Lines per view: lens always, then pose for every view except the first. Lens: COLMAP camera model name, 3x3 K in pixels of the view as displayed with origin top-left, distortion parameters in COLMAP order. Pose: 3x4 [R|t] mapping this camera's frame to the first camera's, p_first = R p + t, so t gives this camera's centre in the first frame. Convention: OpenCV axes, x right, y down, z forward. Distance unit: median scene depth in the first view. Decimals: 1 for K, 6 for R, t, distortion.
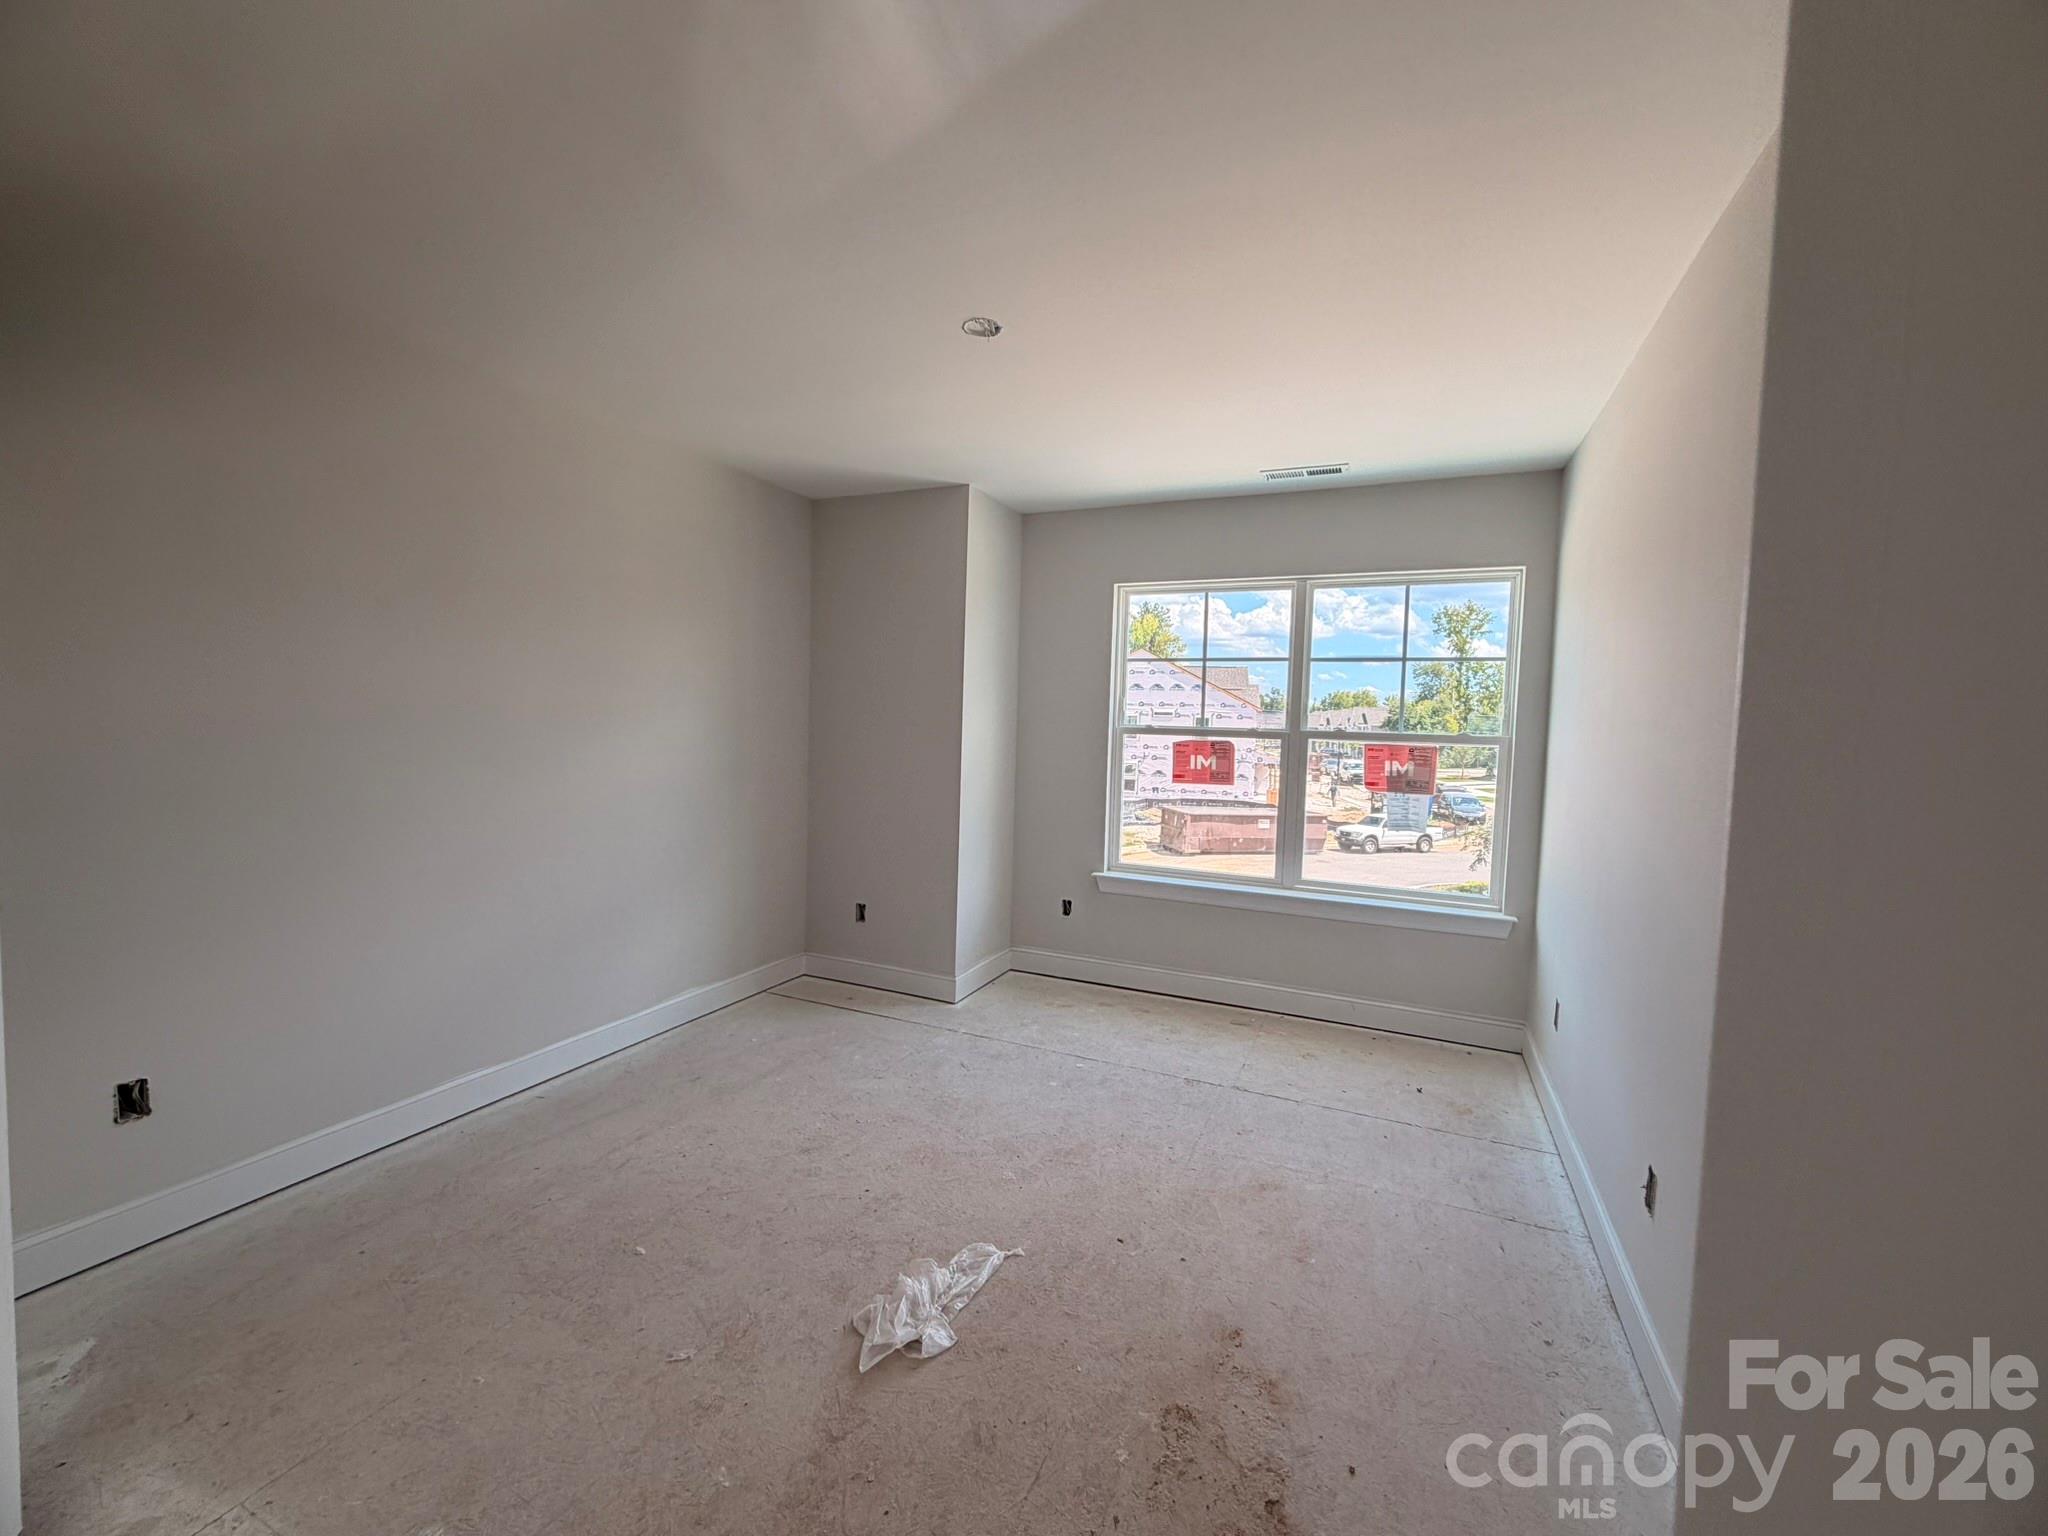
lens RADIAL K [[831.7, 0, 1023.9], [0, 831.7, 771.4], [0, 0, 1]] dist [0.002405, -0.000323]
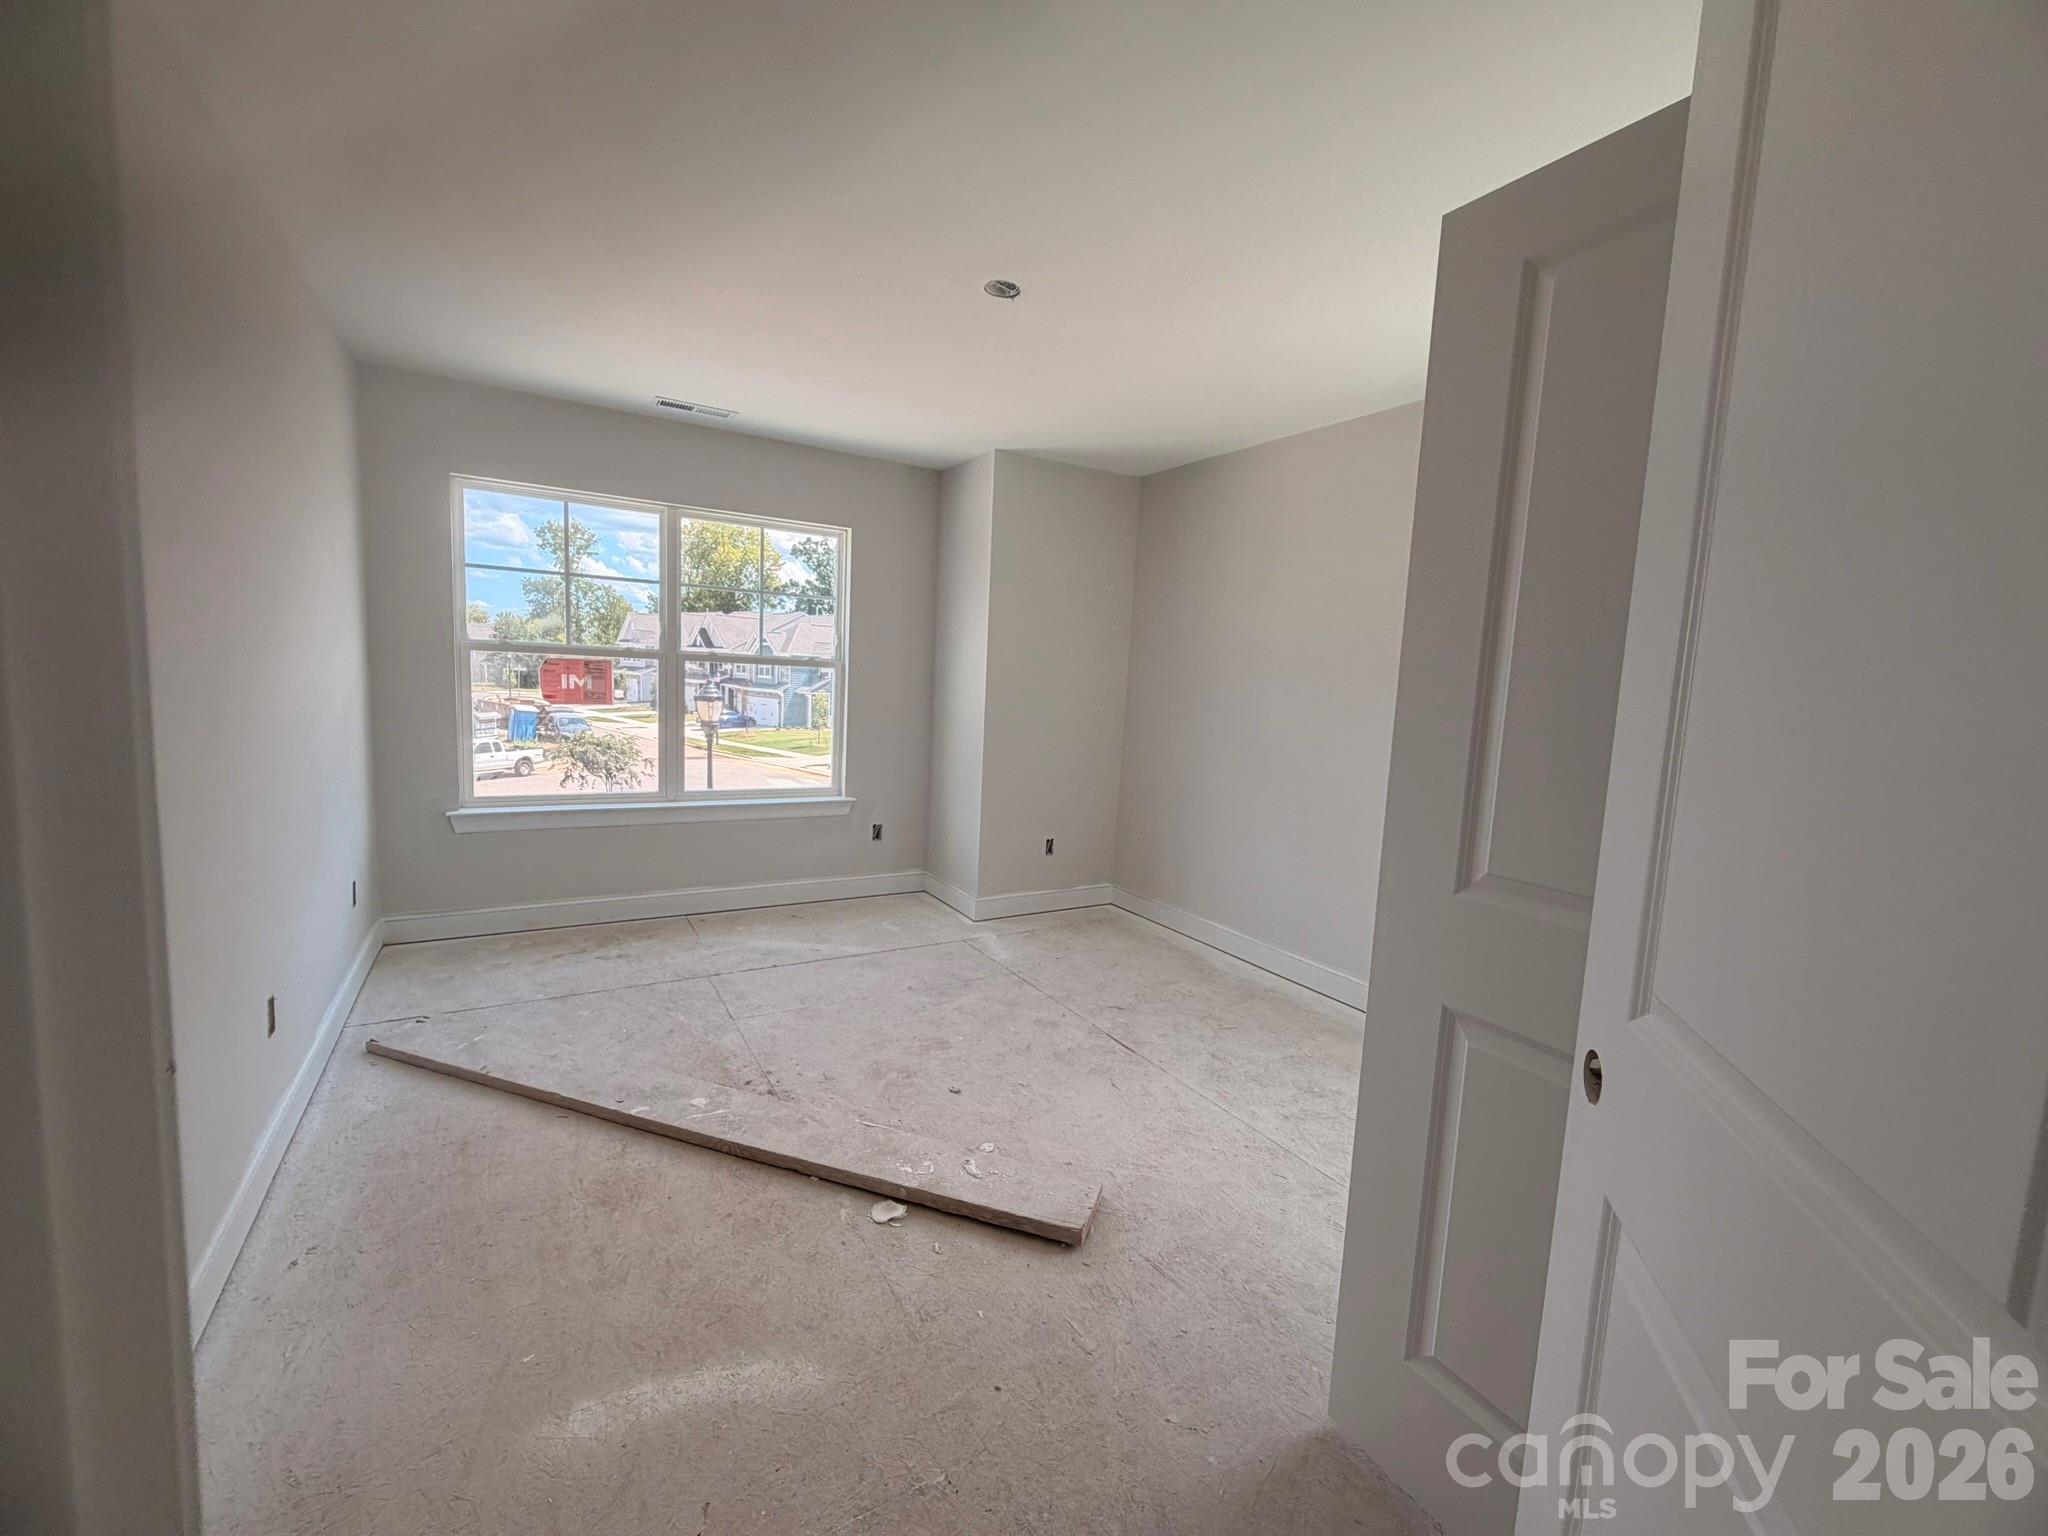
lens RADIAL K [[831.7, 0, 1003.7], [0, 831.7, 772.9], [0, 0, 1]] dist [0.002405, -0.000323]
pose [[0.561459, -0.094814, 0.822055, -0.292001], [0.014668, 0.994398, 0.104673, -0.000008], [-0.827375, -0.046712, 0.559705, 0.044273]]
